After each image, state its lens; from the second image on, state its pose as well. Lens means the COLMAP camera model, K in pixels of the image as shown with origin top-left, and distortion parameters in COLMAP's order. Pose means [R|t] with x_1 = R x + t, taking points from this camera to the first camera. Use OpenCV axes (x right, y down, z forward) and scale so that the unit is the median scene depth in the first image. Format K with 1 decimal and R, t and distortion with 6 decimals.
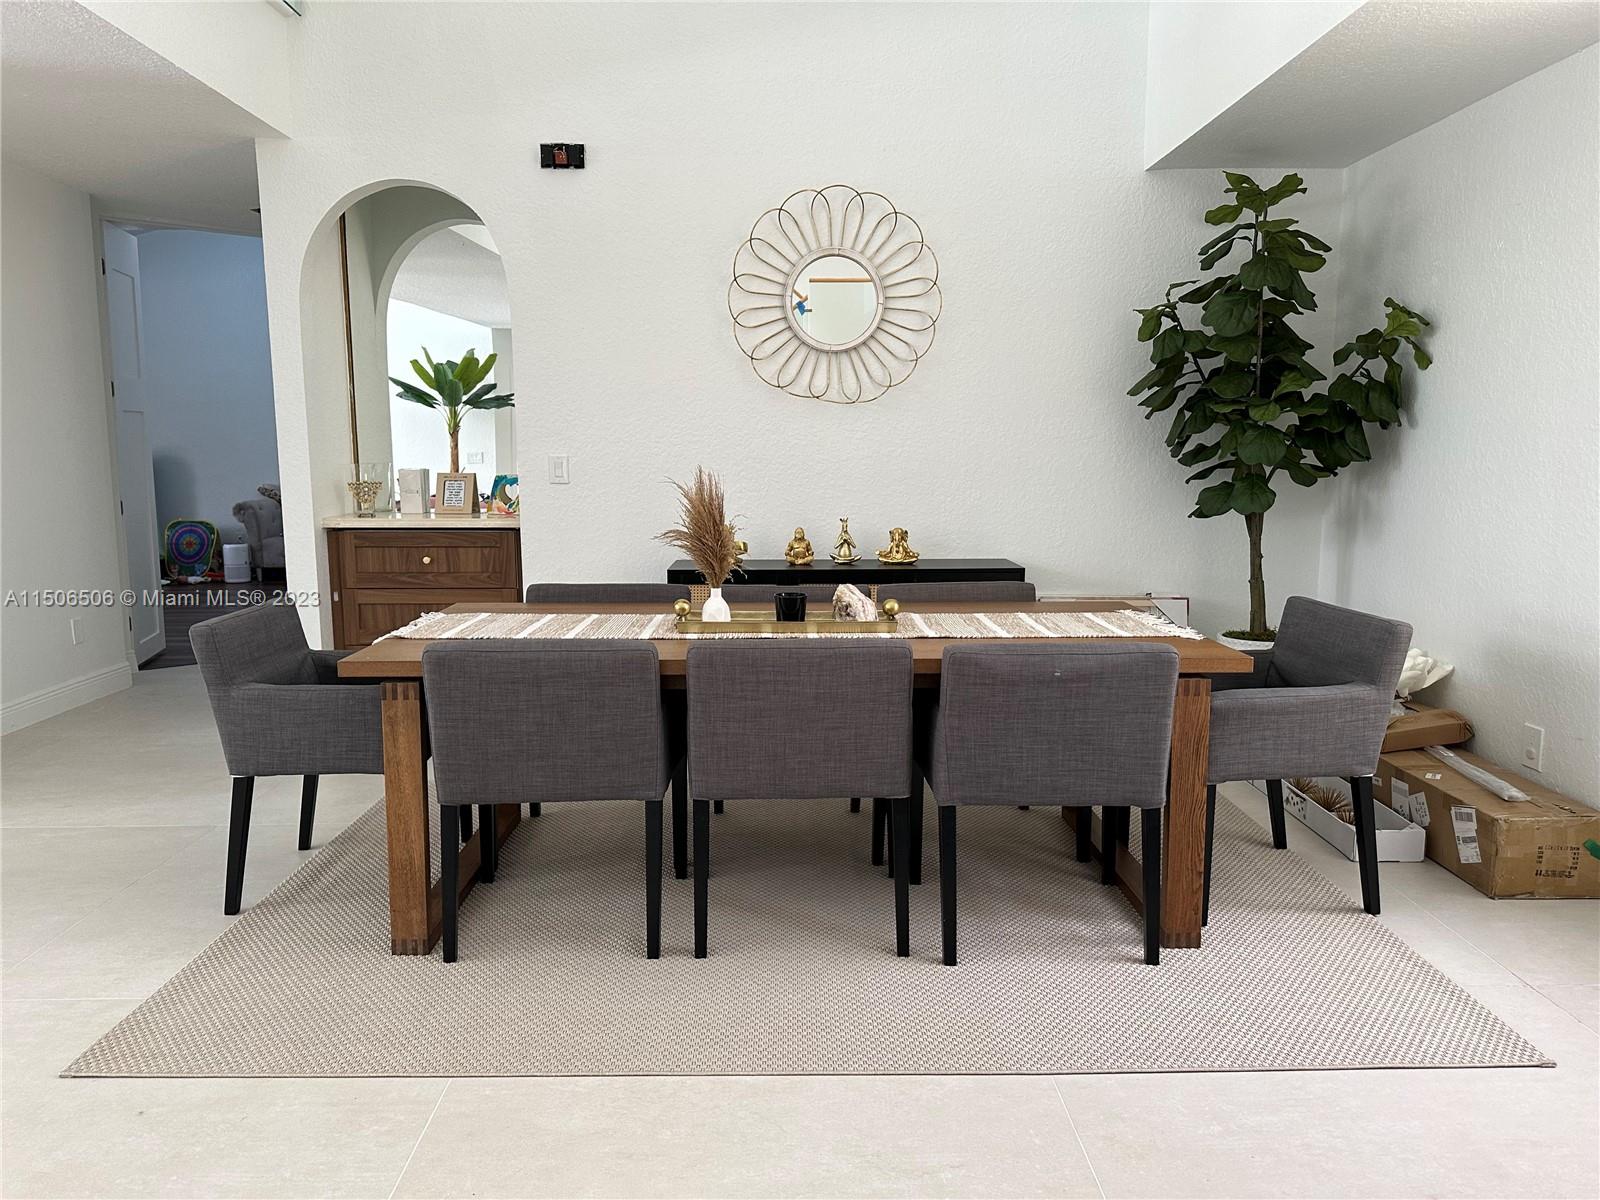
lens RADIAL K [[1122.9, 0, 800.0], [0, 1122.9, 600.0], [0, 0, 1]] dist [0.170195, -0.244170]
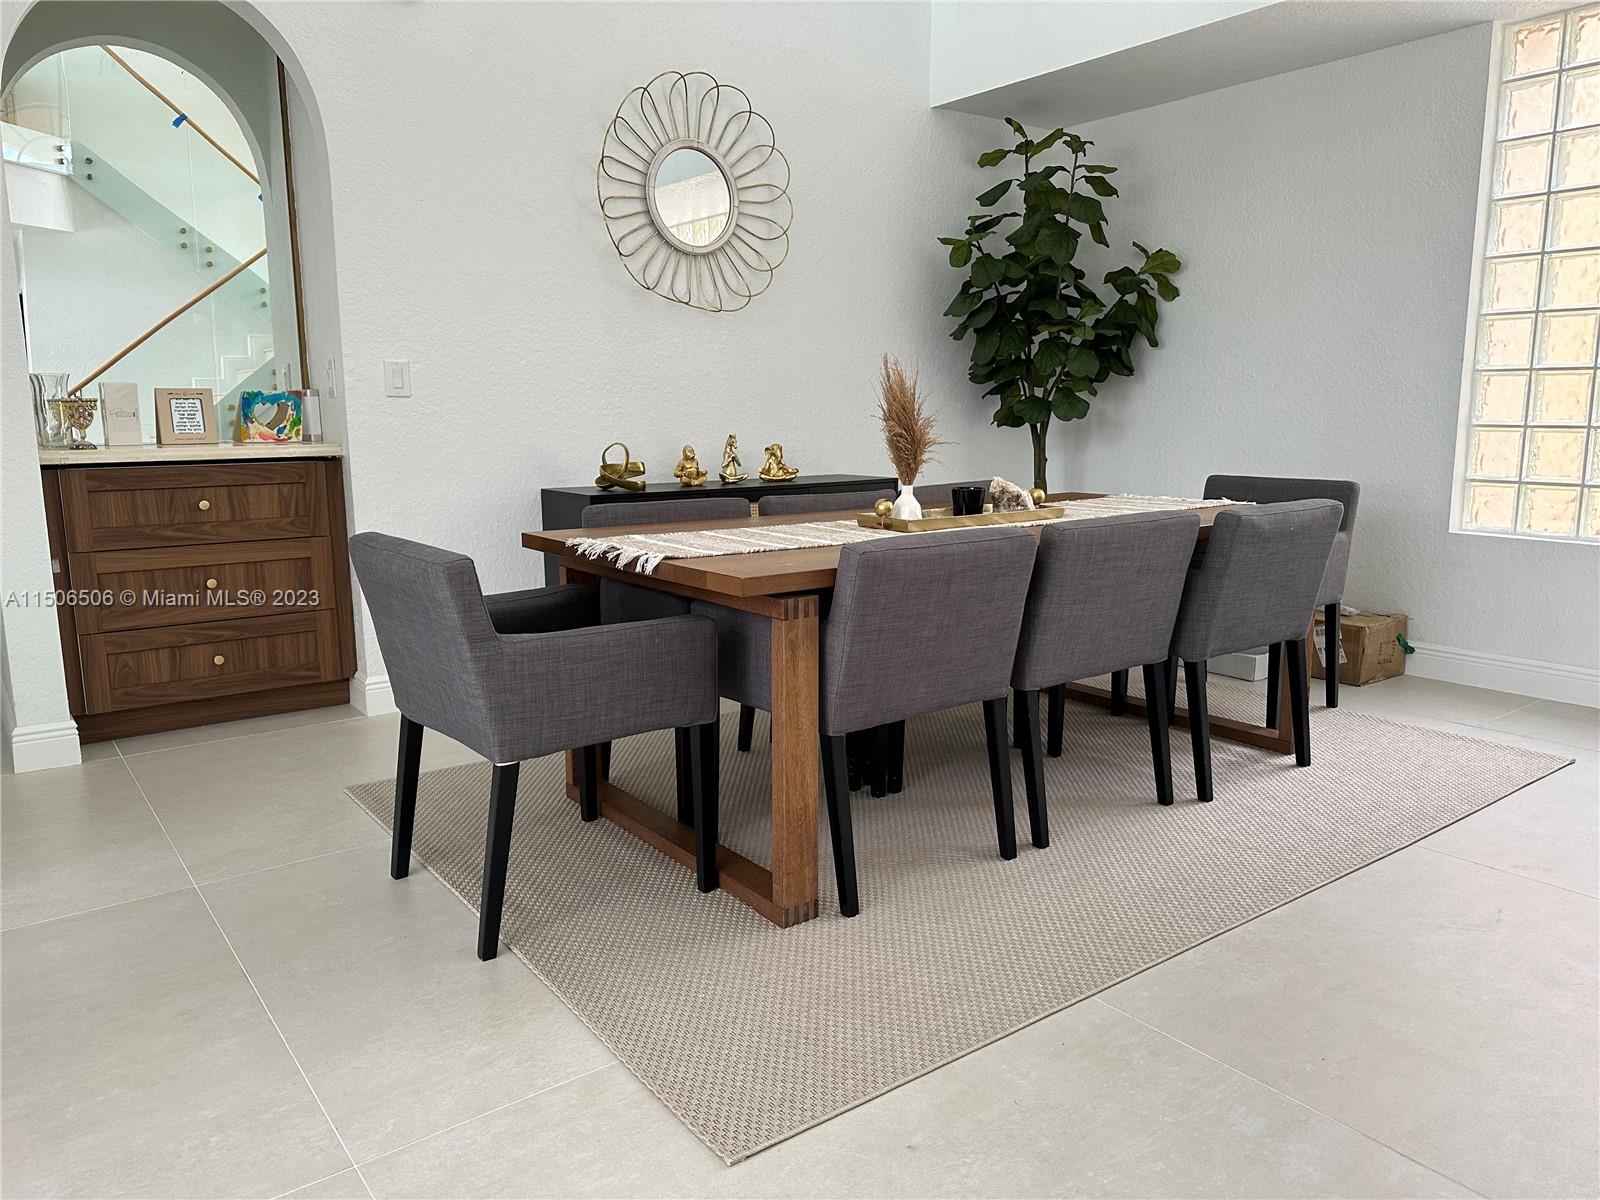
lens RADIAL K [[1122.9, 0, 800.0], [0, 1122.9, 600.0], [0, 0, 1]] dist [0.170195, -0.244170]
pose [[0.804313, -0.103342, 0.585151, -0.480856], [0.085295, 0.994642, 0.058420, 0.015194], [-0.588053, 0.002923, 0.808817, 0.196042]]
